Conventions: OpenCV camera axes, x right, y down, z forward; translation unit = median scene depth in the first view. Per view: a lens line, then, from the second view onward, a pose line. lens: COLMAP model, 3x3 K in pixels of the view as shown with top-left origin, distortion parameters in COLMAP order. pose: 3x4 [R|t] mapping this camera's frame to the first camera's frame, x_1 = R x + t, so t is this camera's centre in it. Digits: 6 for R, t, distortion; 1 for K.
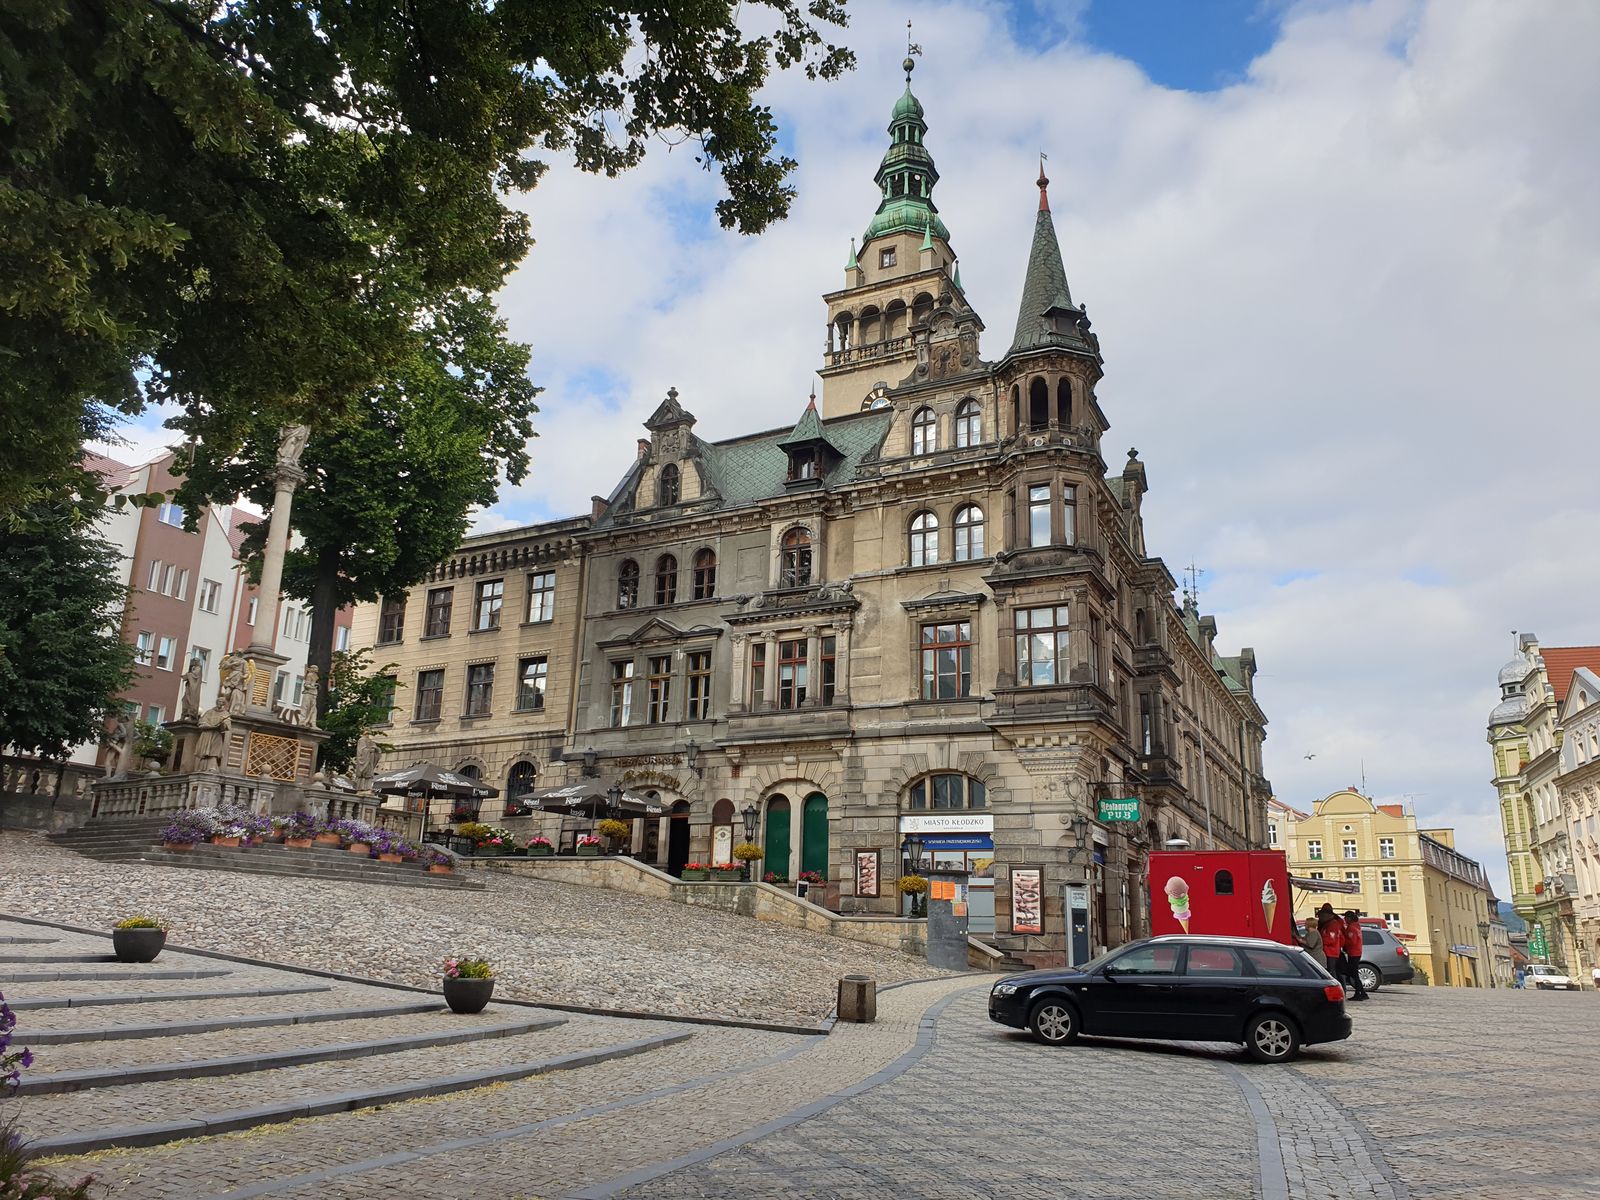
lens RADIAL K [[1228.9, 0, 800.5], [0, 1228.9, 607.8], [0, 0, 1]] dist [0.018630, 0.003839]
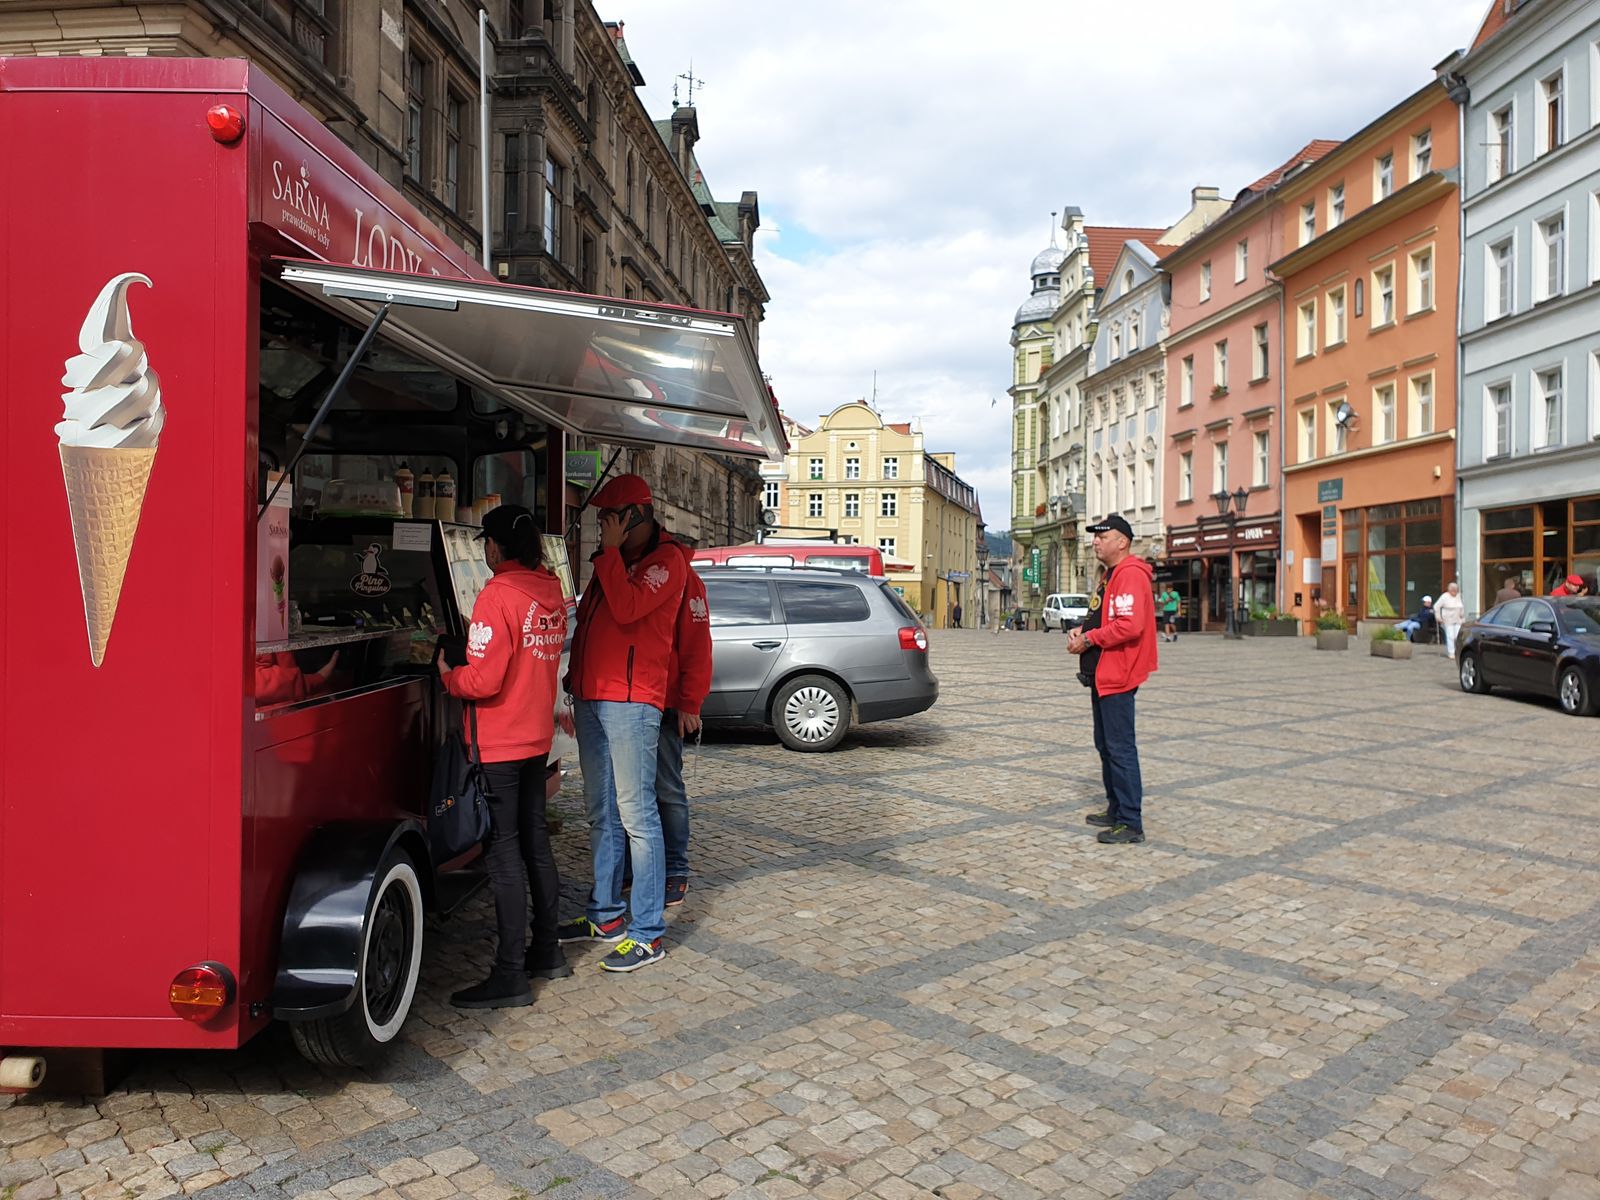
lens RADIAL K [[1228.9, 0, 797.0], [0, 1228.9, 604.8], [0, 0, 1]] dist [0.018630, 0.003839]
pose [[0.934950, -0.020130, 0.354209, 0.120390], [-0.083797, 0.957611, 0.275608, 0.063670], [-0.344742, -0.287361, 0.893631, 0.255024]]
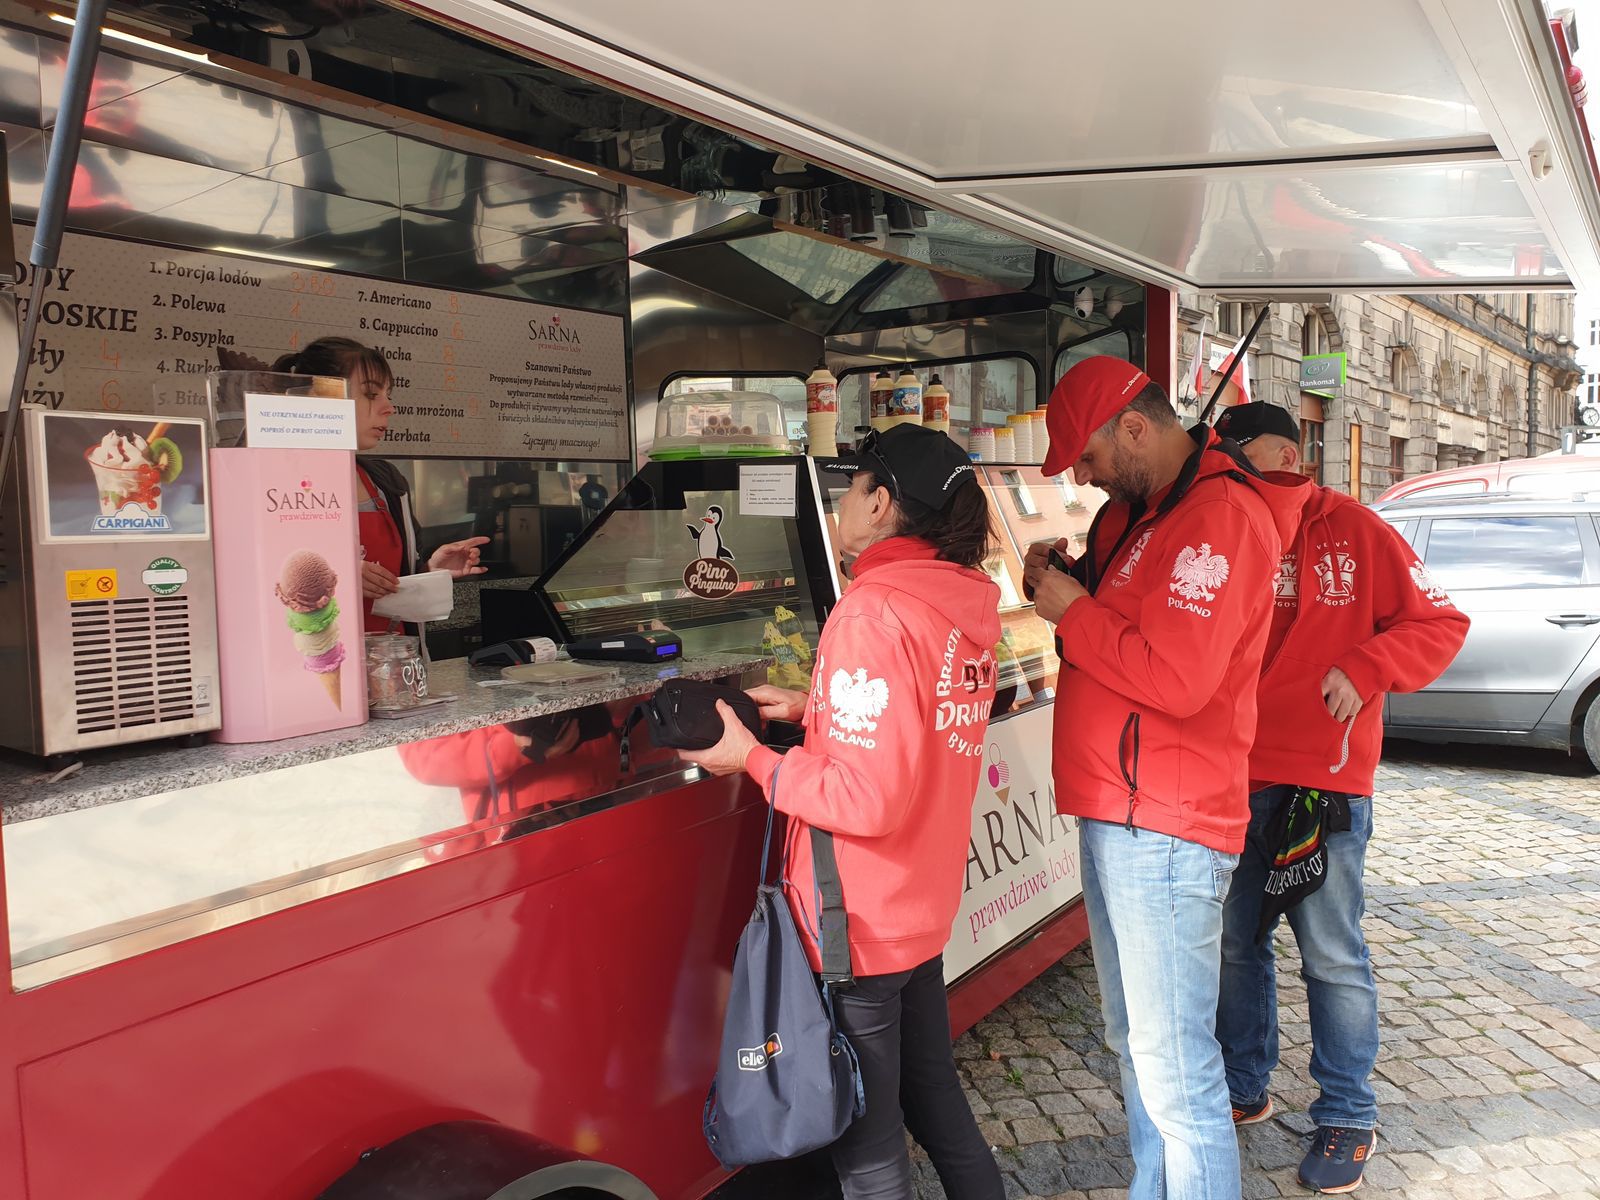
lens RADIAL K [[1228.9, 0, 795.3], [0, 1228.9, 601.2], [0, 0, 1]] dist [0.018630, 0.003839]
pose [[0.972791, -0.030081, -0.229722, 0.243220], [0.105110, 0.940922, 0.321896, 0.141508], [0.206468, -0.337283, 0.918483, 0.577107]]
